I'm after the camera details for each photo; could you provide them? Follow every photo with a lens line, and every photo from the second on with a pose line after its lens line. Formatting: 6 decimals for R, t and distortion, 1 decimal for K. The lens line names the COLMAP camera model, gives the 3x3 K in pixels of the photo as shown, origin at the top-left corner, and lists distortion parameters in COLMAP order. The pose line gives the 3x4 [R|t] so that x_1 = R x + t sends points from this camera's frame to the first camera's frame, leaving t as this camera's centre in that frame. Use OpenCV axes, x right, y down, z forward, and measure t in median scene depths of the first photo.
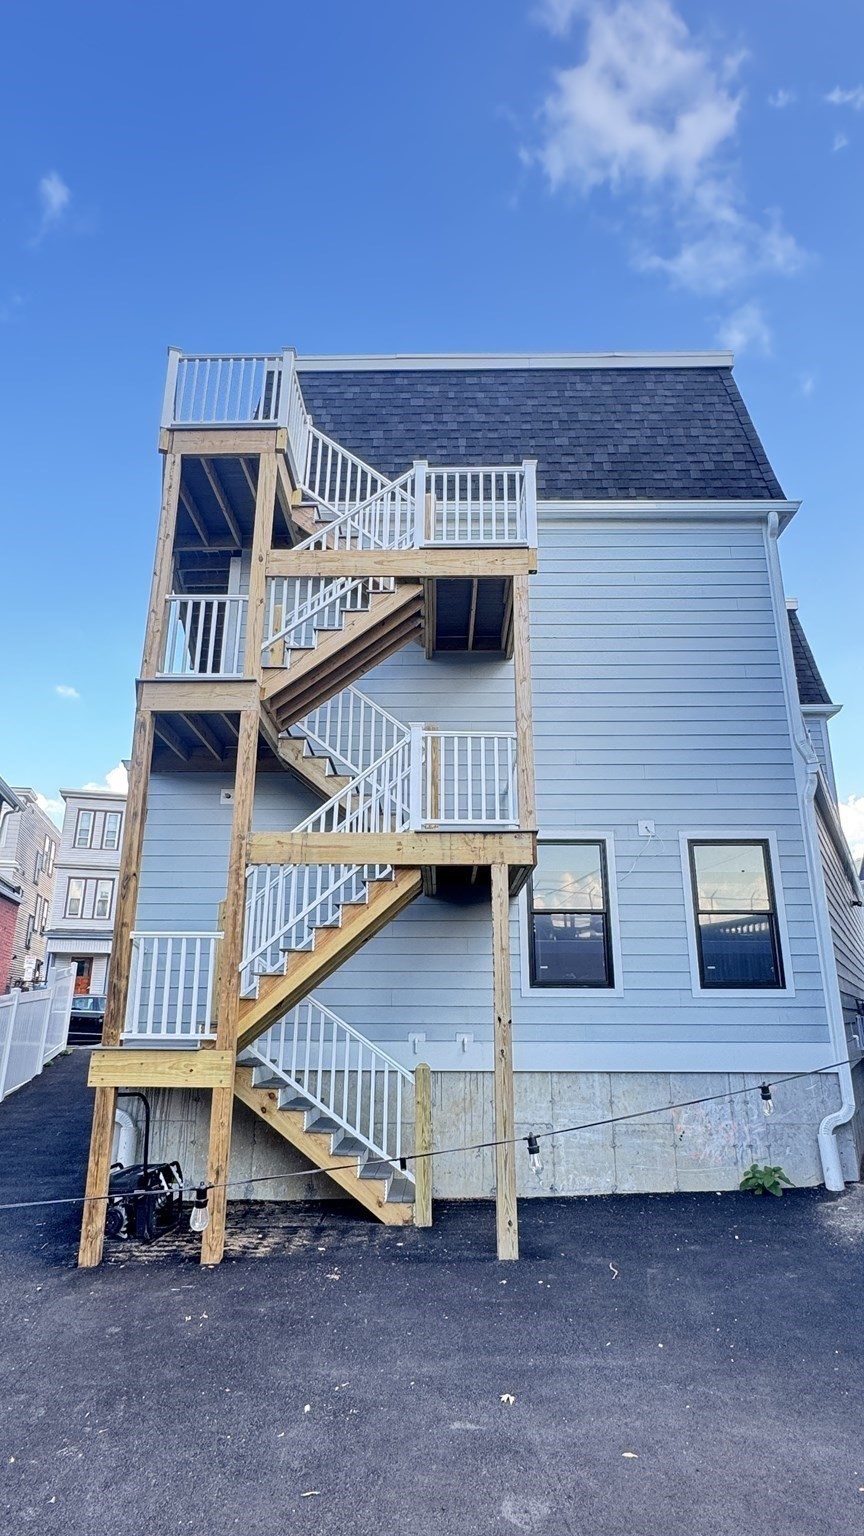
lens RADIAL K [[814.7, 0, 431.6], [0, 814.7, 769.7], [0, 0, 1]] dist [-0.000474, -0.000210]
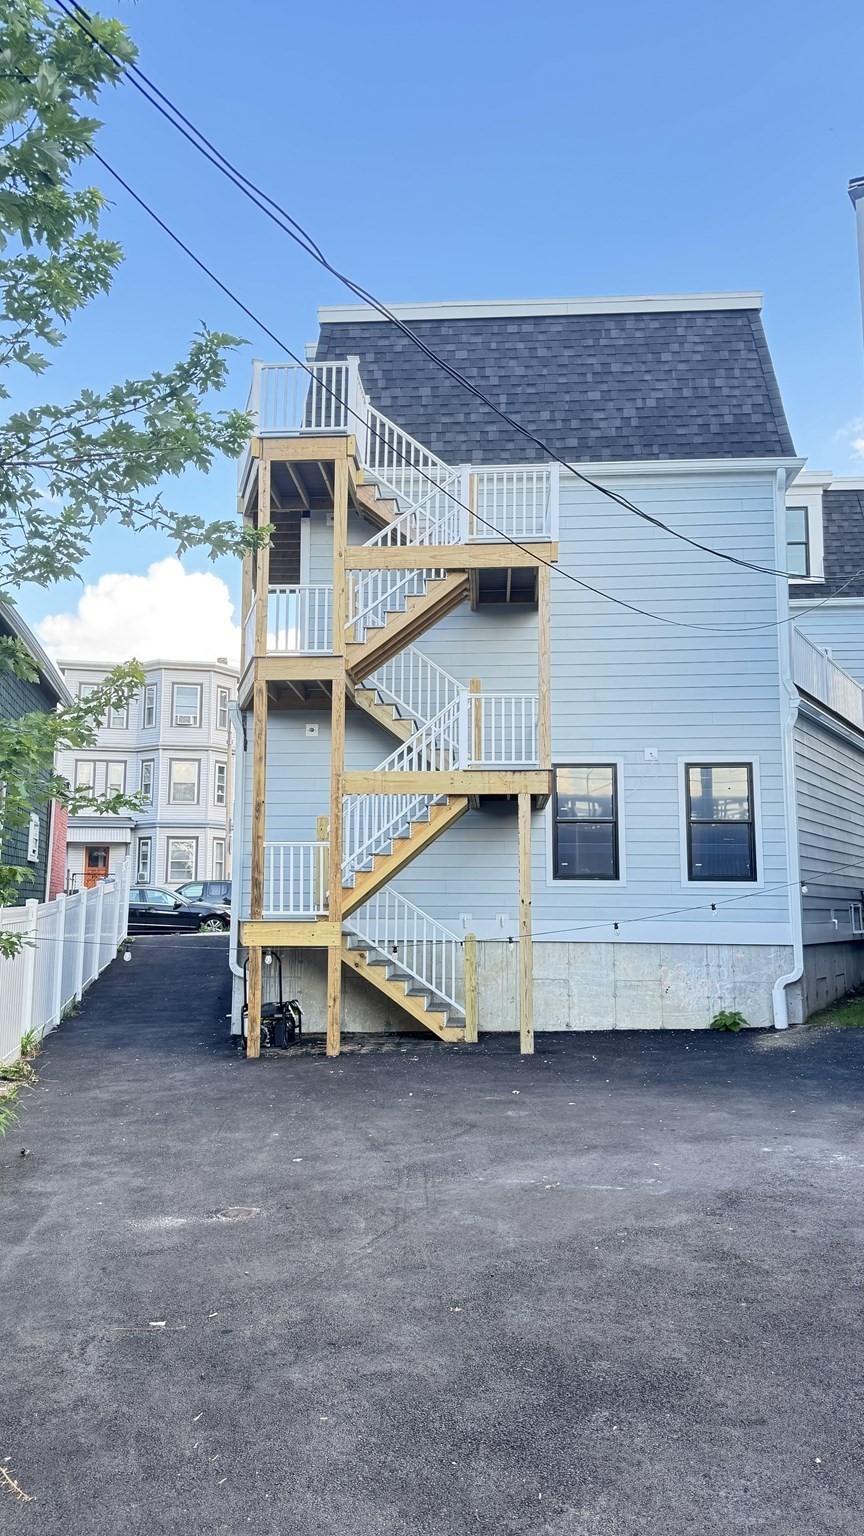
lens RADIAL K [[1076.3, 0, 435.5], [0, 1076.3, 771.1], [0, 0, 1]] dist [0.183055, -0.392450]
pose [[0.999014, -0.005304, -0.044070, 0.011227], [0.012421, 0.986579, 0.162814, -0.187185], [0.042614, -0.163201, 0.985672, -0.682336]]
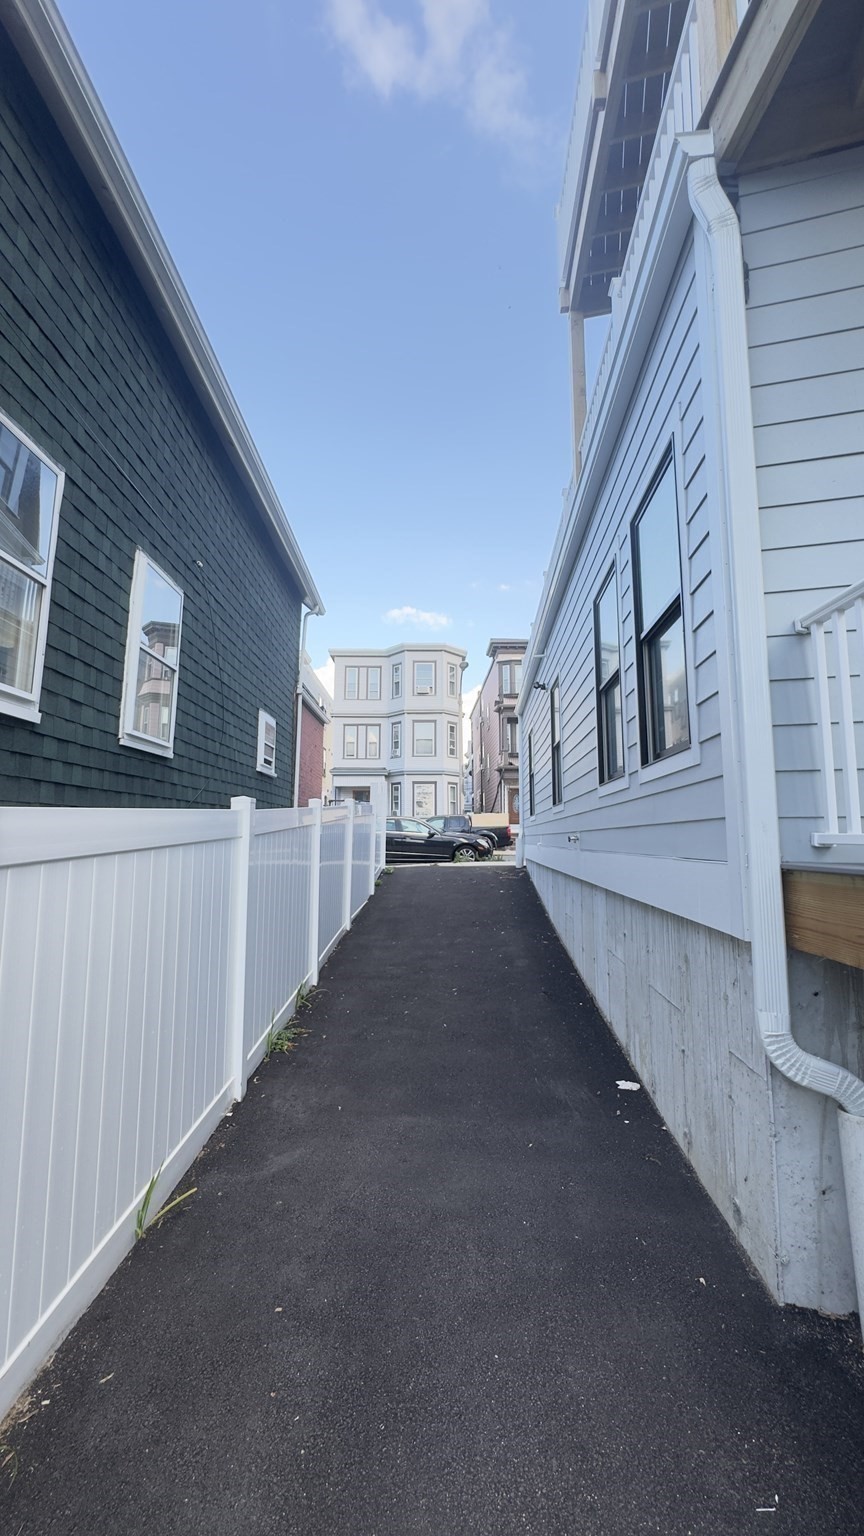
lens RADIAL K [[614.9, 0, 432.0], [0, 614.9, 768.0], [0, 0, 1]] dist [-0.000404, -0.000040]
pose [[0.970996, -0.030033, -0.237203, -0.463682], [0.070532, 0.983911, 0.164149, 0.232160], [0.228457, -0.176118, 0.957491, 0.701539]]
